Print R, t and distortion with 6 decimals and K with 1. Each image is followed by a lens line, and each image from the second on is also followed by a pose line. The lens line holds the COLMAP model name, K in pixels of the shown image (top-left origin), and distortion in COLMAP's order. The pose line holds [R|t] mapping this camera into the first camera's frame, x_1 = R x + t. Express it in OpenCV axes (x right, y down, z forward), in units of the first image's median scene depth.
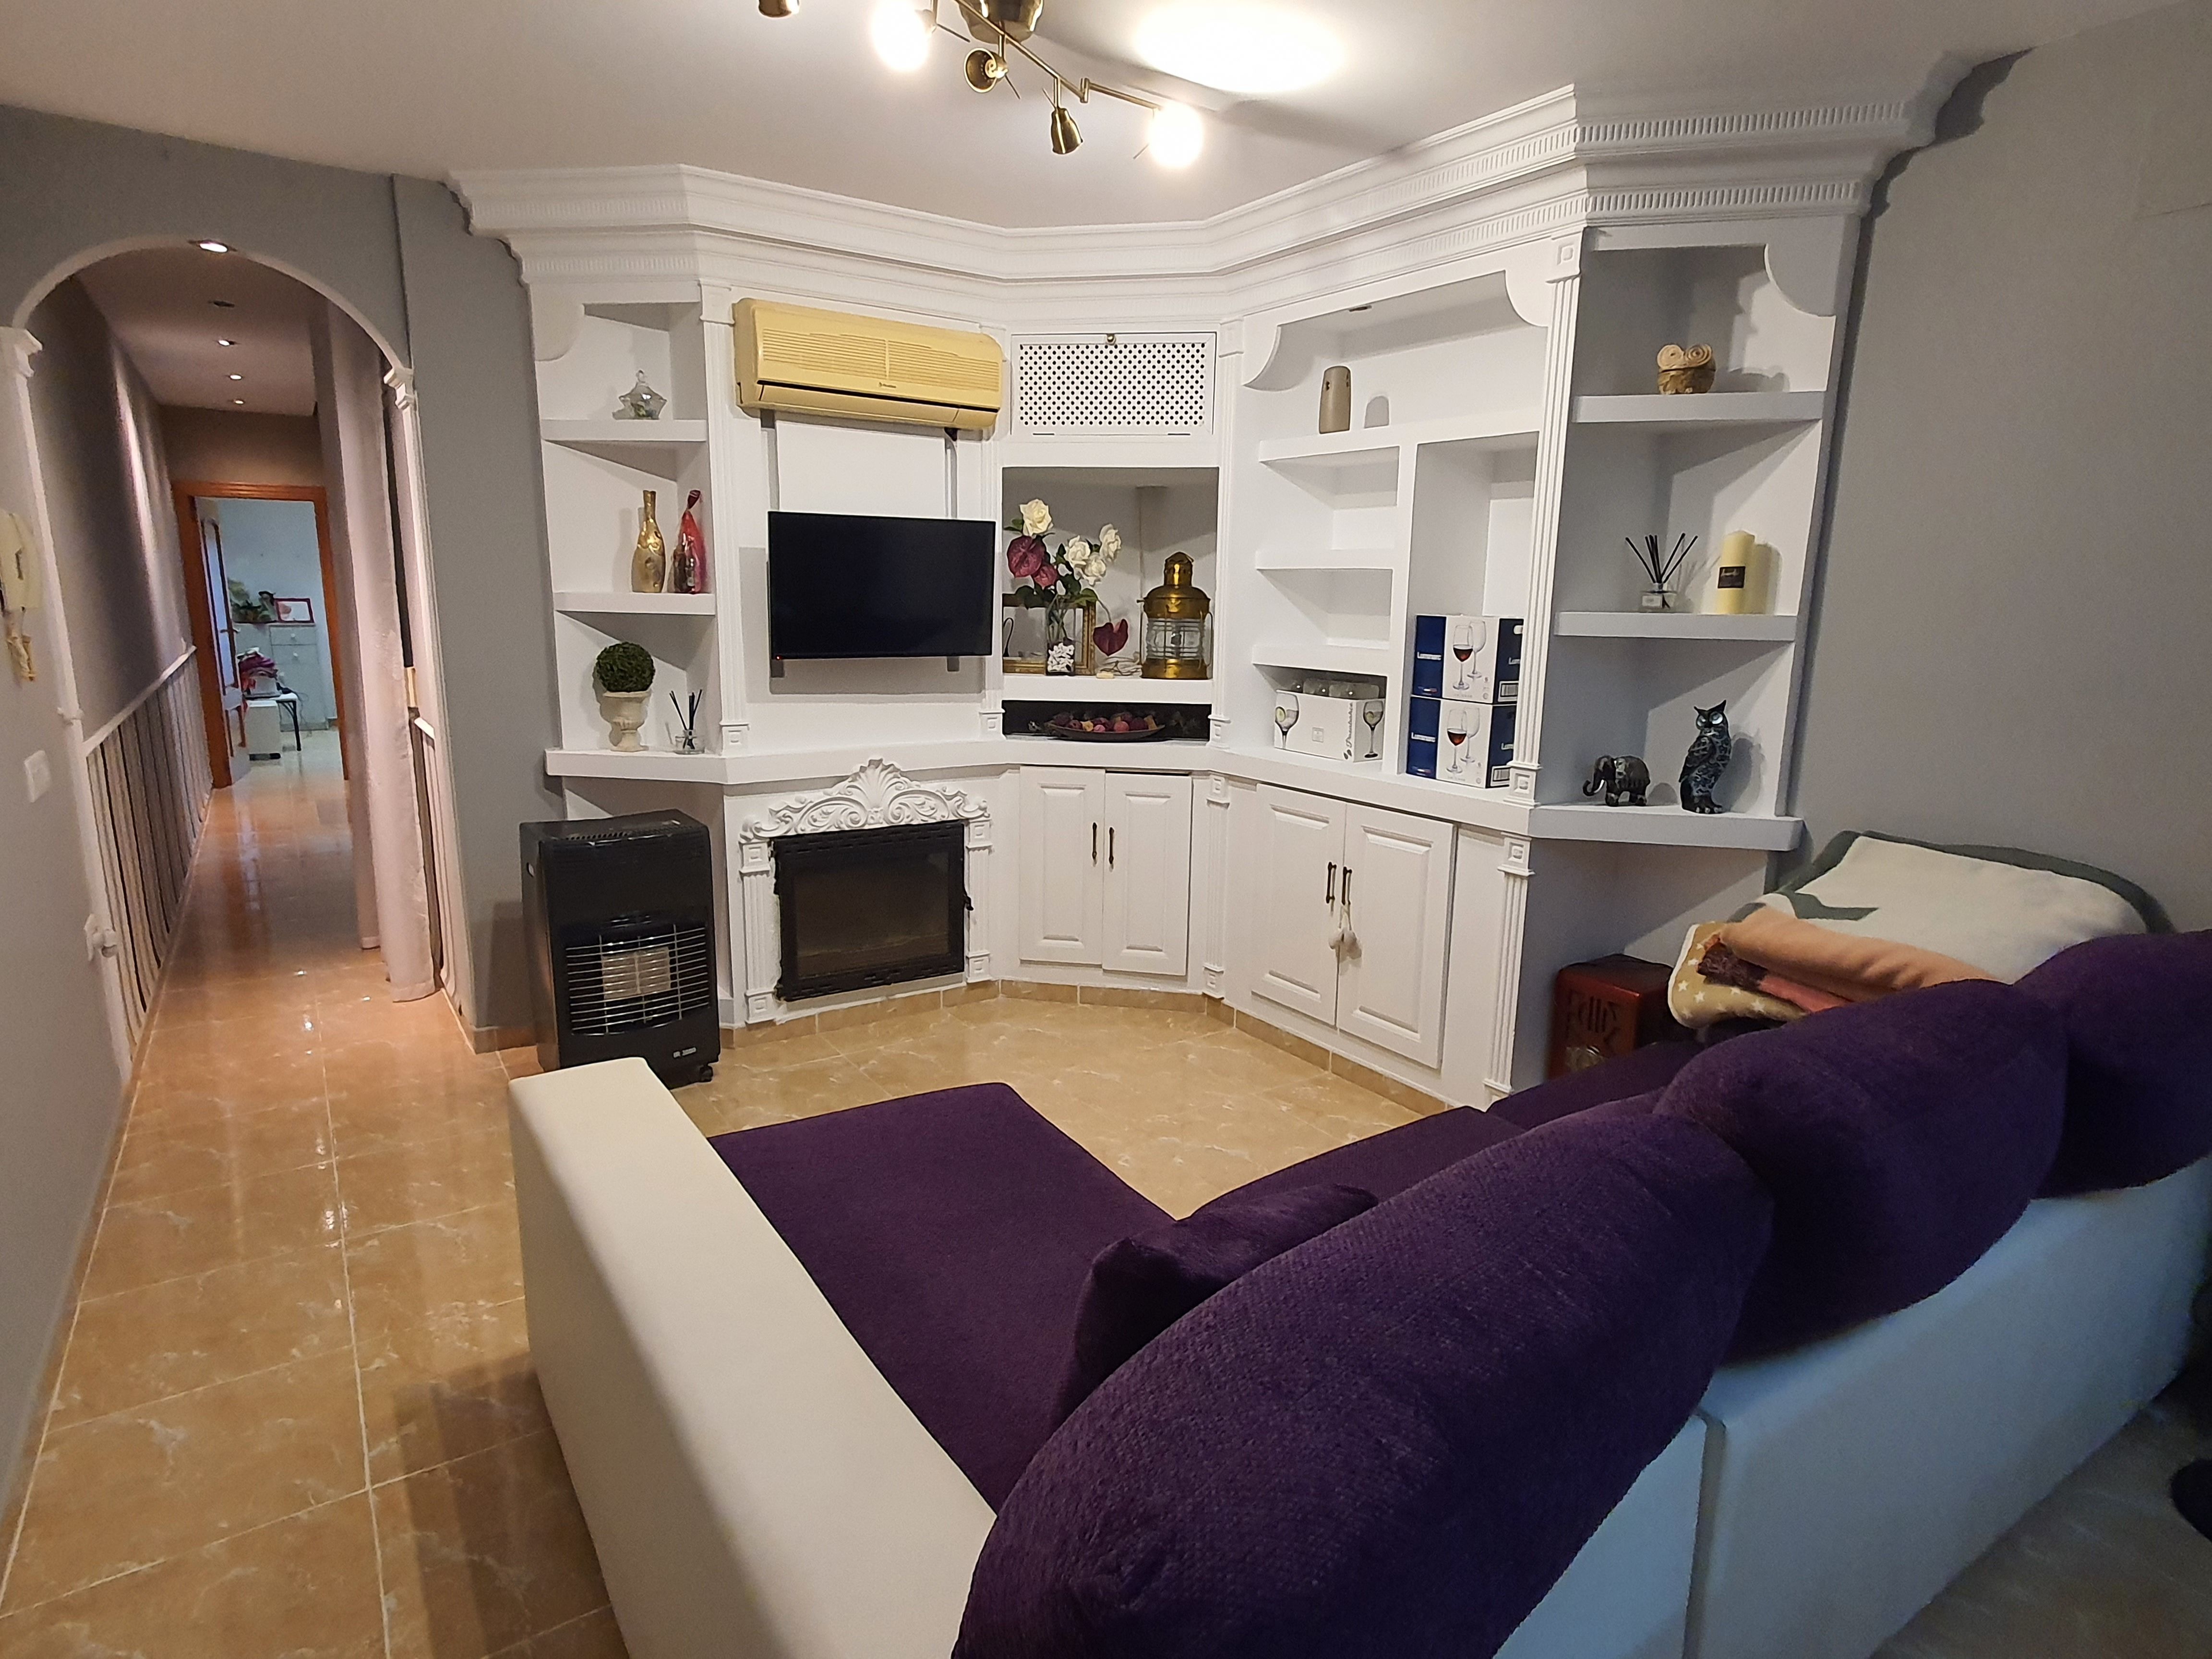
lens RADIAL K [[1247.2, 0, 1127.2], [0, 1247.2, 837.1], [0, 0, 1]] dist [0.008398, -0.007183]
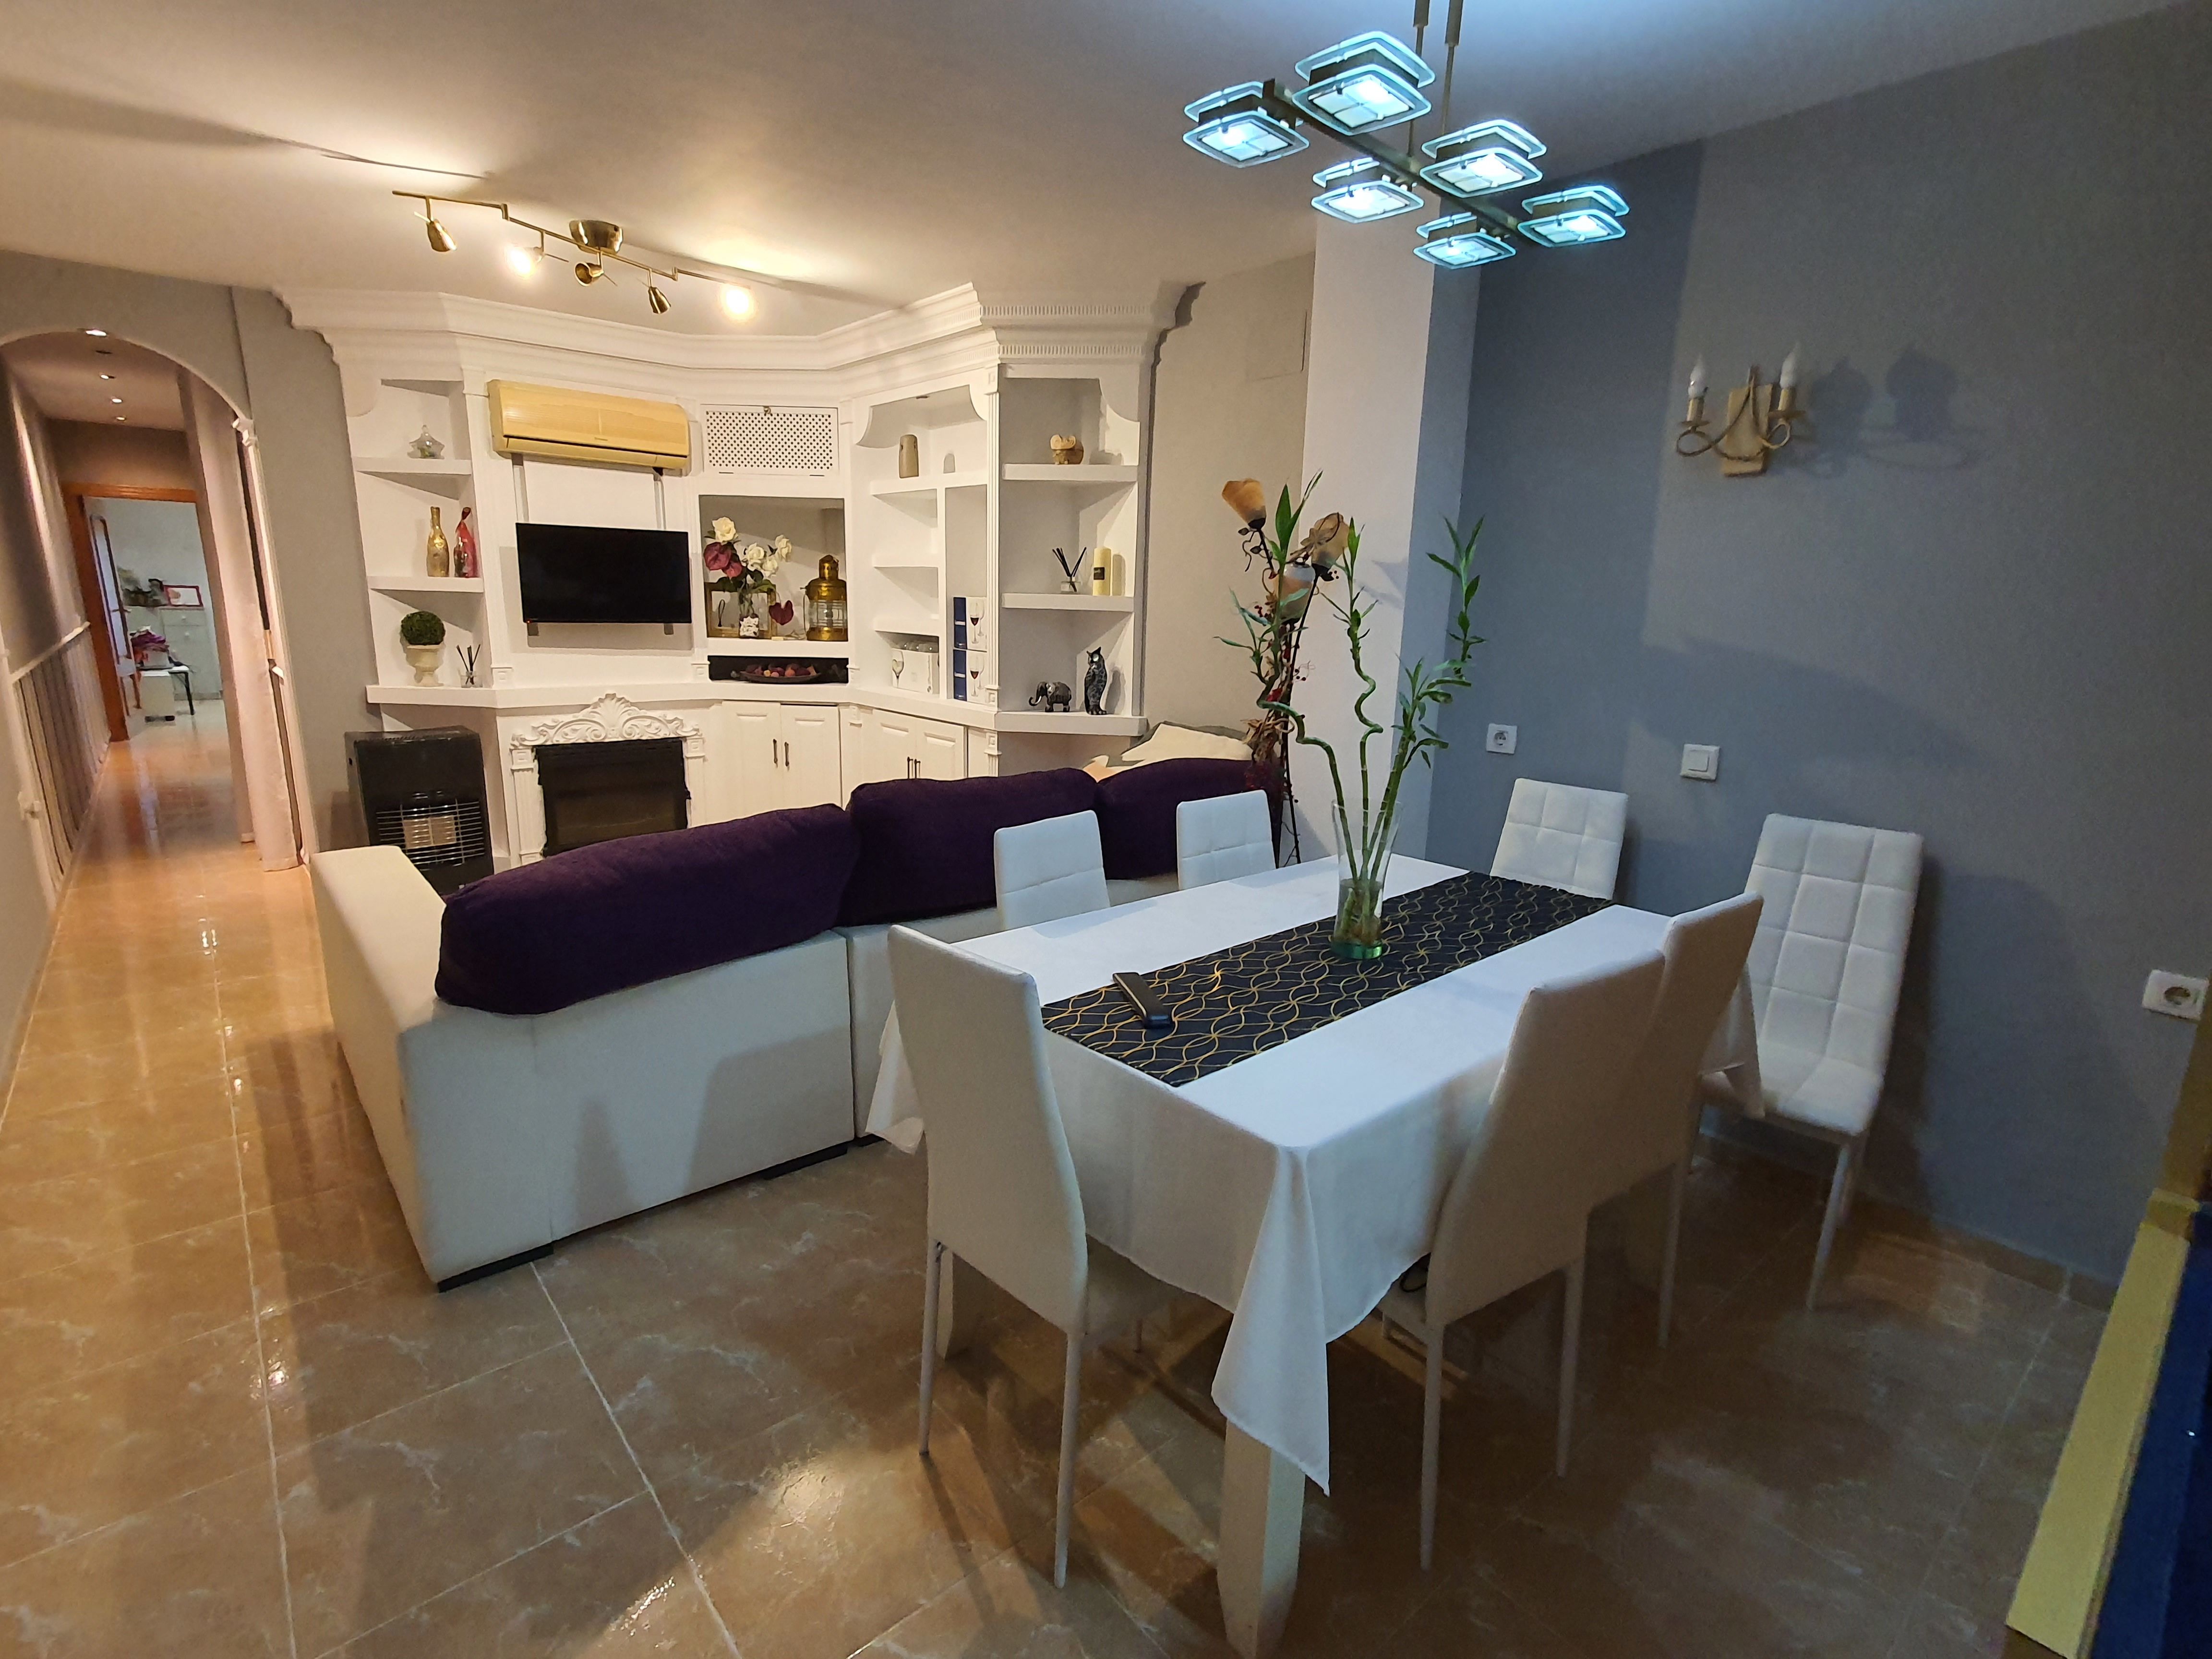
lens RADIAL K [[1085.8, 0, 1122.4], [0, 1085.8, 835.7], [0, 0, 1]] dist [-0.001814, 0.009141]
pose [[0.993252, -0.015438, 0.114941, 0.267943], [0.012423, 0.999561, 0.026898, 0.084755], [-0.115305, -0.025288, 0.993008, -0.372676]]
